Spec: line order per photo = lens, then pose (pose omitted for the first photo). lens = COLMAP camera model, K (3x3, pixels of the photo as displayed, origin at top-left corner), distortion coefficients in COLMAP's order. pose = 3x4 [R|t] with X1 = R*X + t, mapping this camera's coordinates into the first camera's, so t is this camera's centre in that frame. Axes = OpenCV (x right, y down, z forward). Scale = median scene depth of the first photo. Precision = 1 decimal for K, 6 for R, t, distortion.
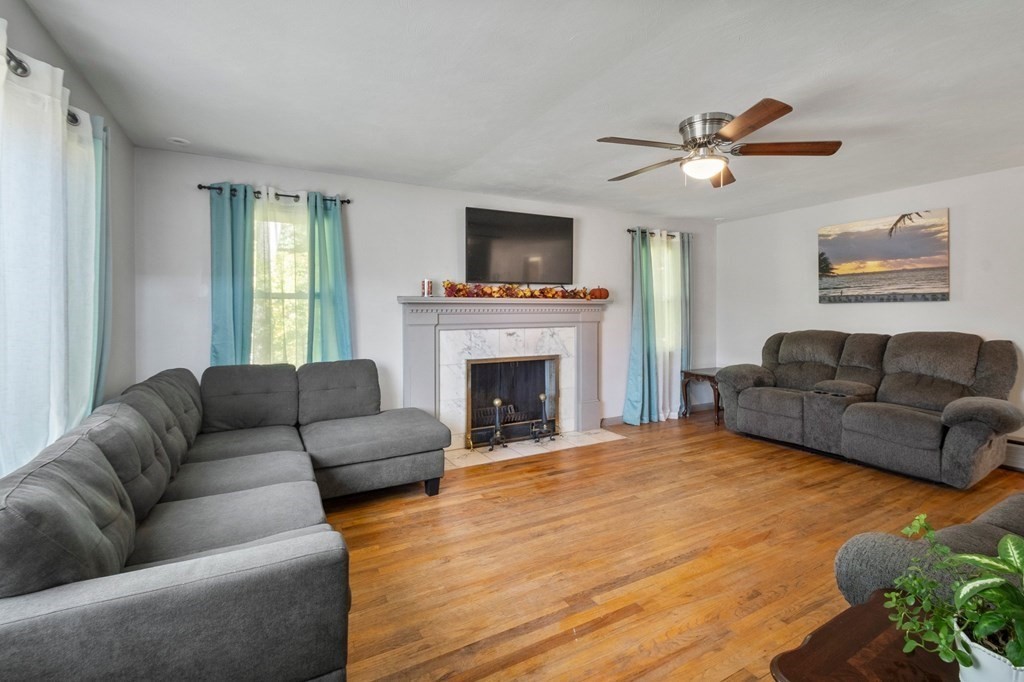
lens RADIAL K [[453.2, 0, 516.4], [0, 453.2, 308.0], [0, 0, 1]] dist [0.020386, -0.017167]
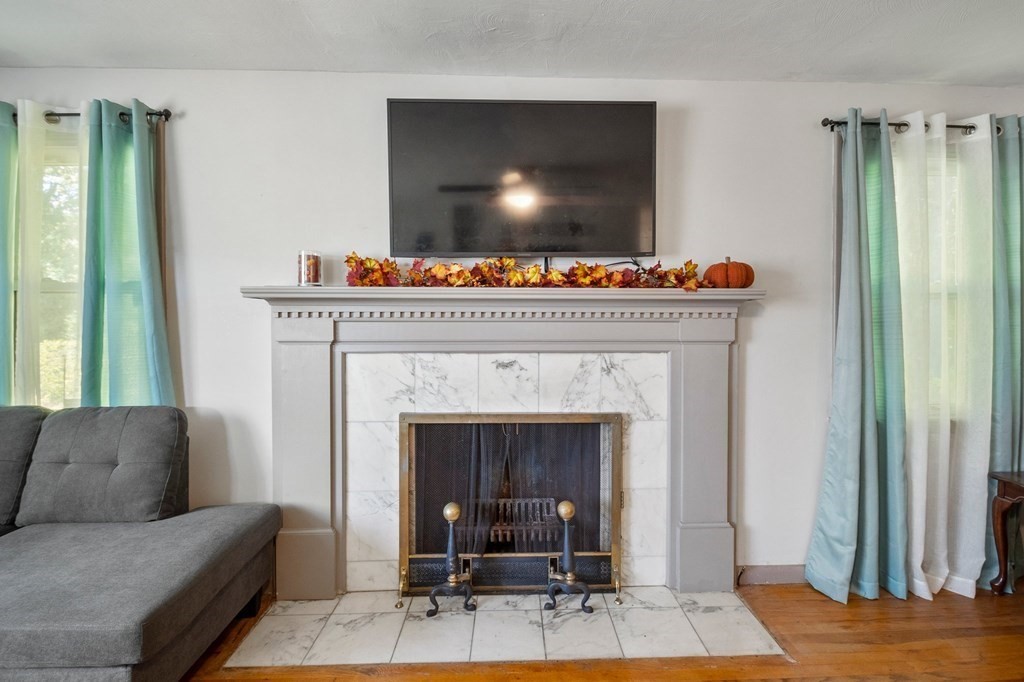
lens RADIAL K [[478.1, 0, 514.9], [0, 478.1, 316.6], [0, 0, 1]] dist [-0.001761, -0.000960]
pose [[0.895444, 0.008384, -0.445094, 0.211042], [-0.003140, 0.999917, 0.012517, 0.001078], [0.445162, -0.009811, 0.895396, 0.537442]]
